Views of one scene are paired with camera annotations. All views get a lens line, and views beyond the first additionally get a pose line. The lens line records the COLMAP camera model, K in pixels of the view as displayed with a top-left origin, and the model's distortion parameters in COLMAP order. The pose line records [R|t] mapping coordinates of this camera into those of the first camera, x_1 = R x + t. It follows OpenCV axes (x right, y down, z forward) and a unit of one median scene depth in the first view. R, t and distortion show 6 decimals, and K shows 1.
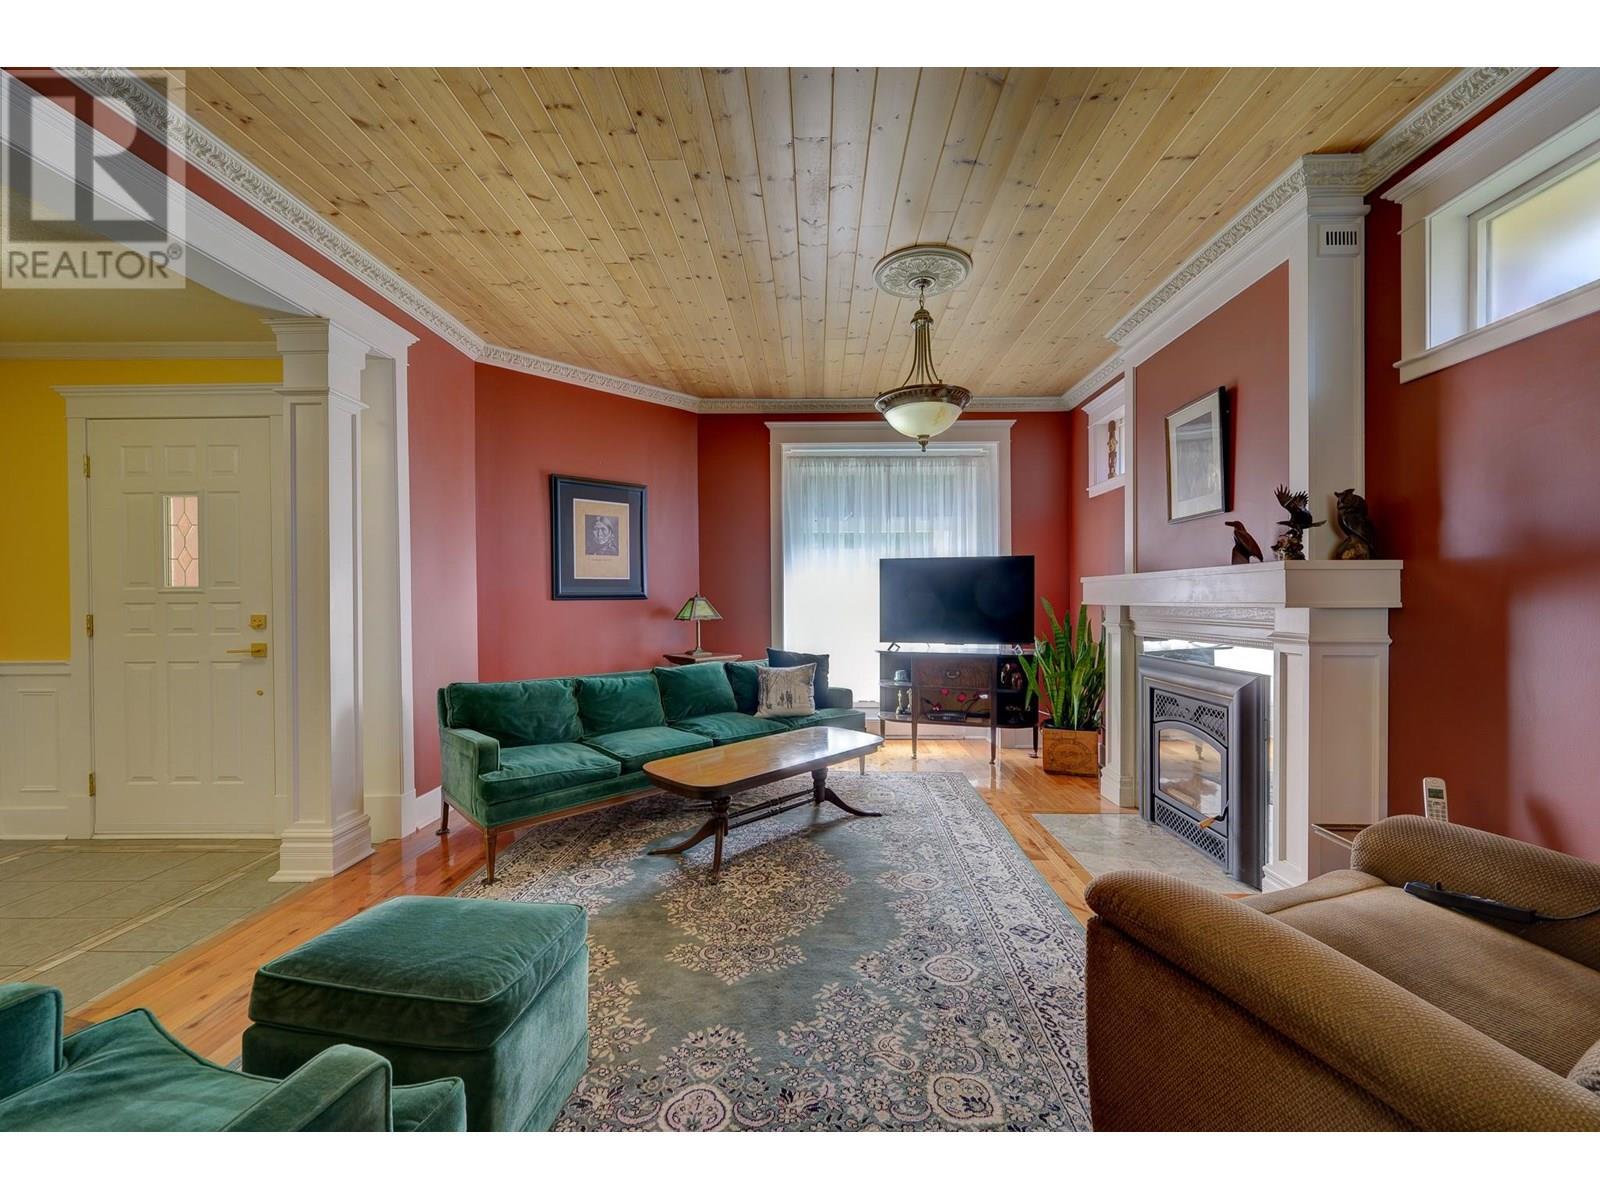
lens RADIAL K [[629.8, 0, 806.1], [0, 629.8, 603.5], [0, 0, 1]] dist [-0.000717, 0.000511]
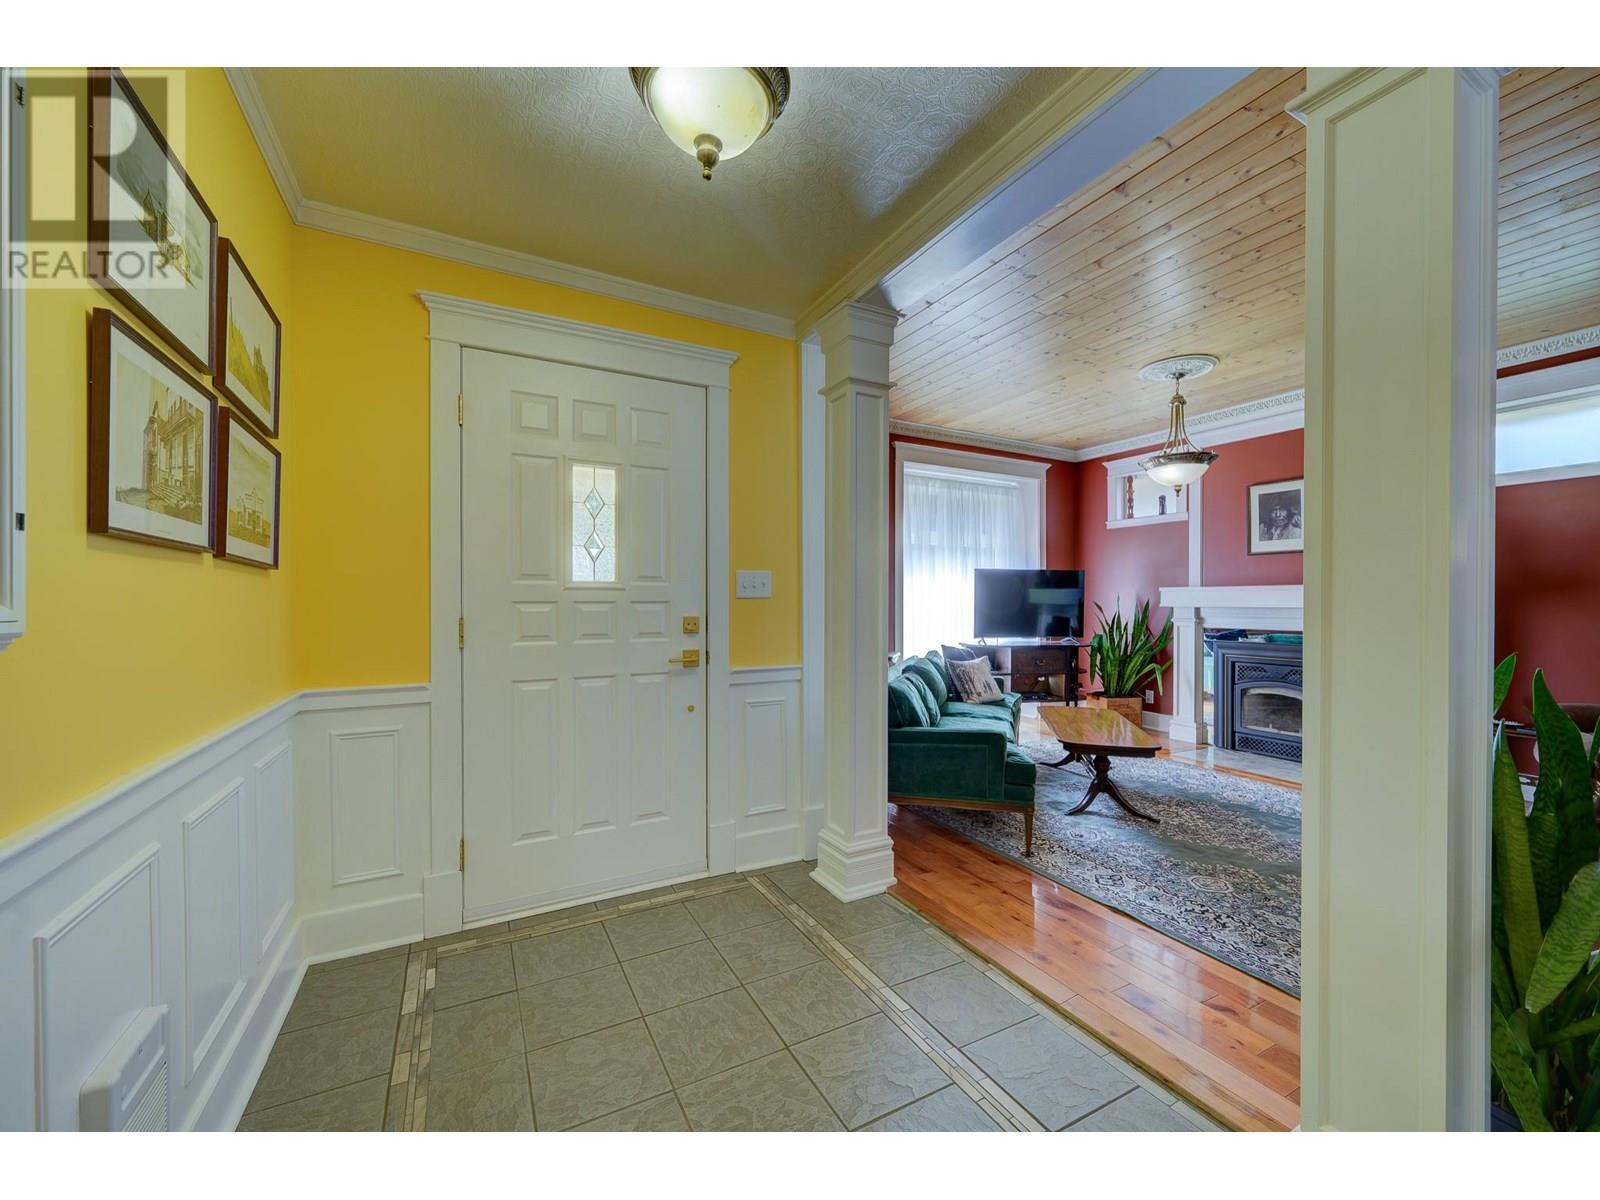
lens RADIAL K [[629.8, 0, 806.1], [0, 629.8, 603.5], [0, 0, 1]] dist [-0.000717, 0.000511]
pose [[0.870948, 0.004426, 0.491355, -0.944523], [-0.001470, 0.999978, -0.006402, 0.004583], [-0.491373, 0.004854, 0.870936, 0.150483]]
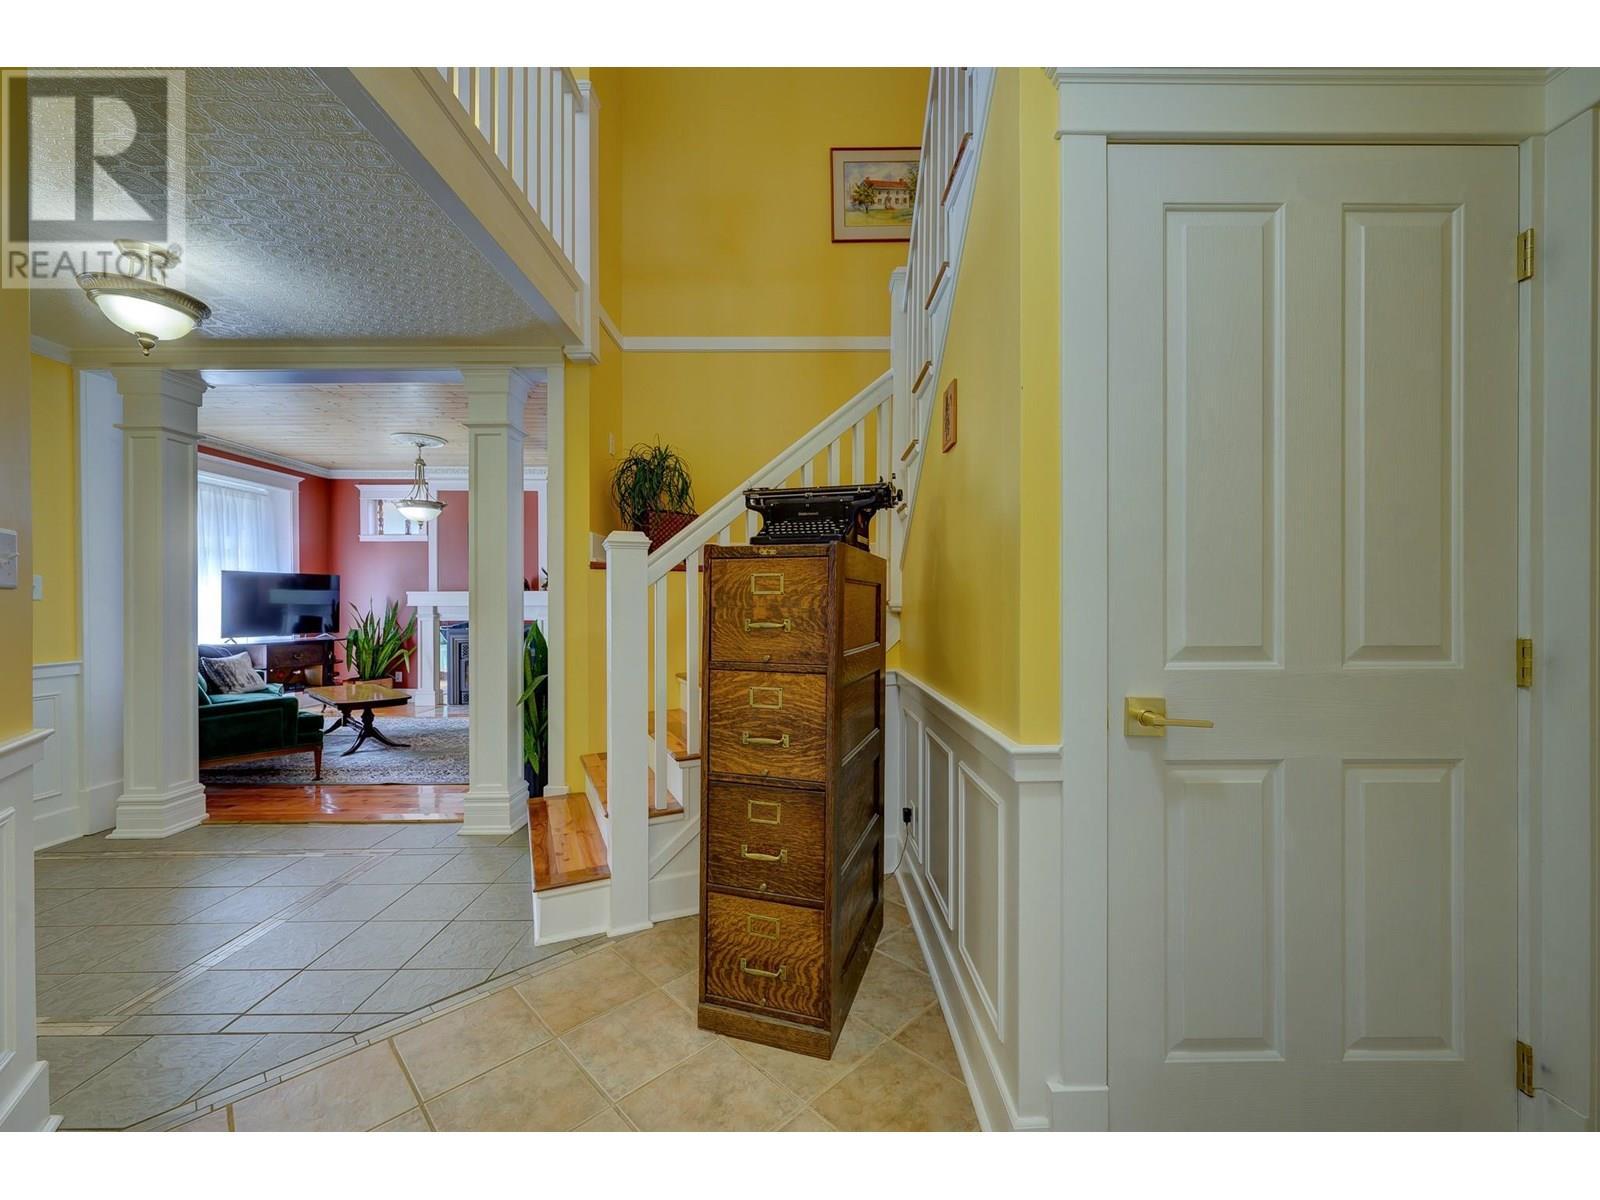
lens RADIAL K [[629.8, 0, 806.1], [0, 629.8, 603.5], [0, 0, 1]] dist [-0.000717, 0.000511]
pose [[-0.028763, 0.001106, 0.999586, -1.443714], [0.010136, 0.999948, -0.000815, 0.007961], [-0.999535, 0.010108, -0.028773, -0.129230]]
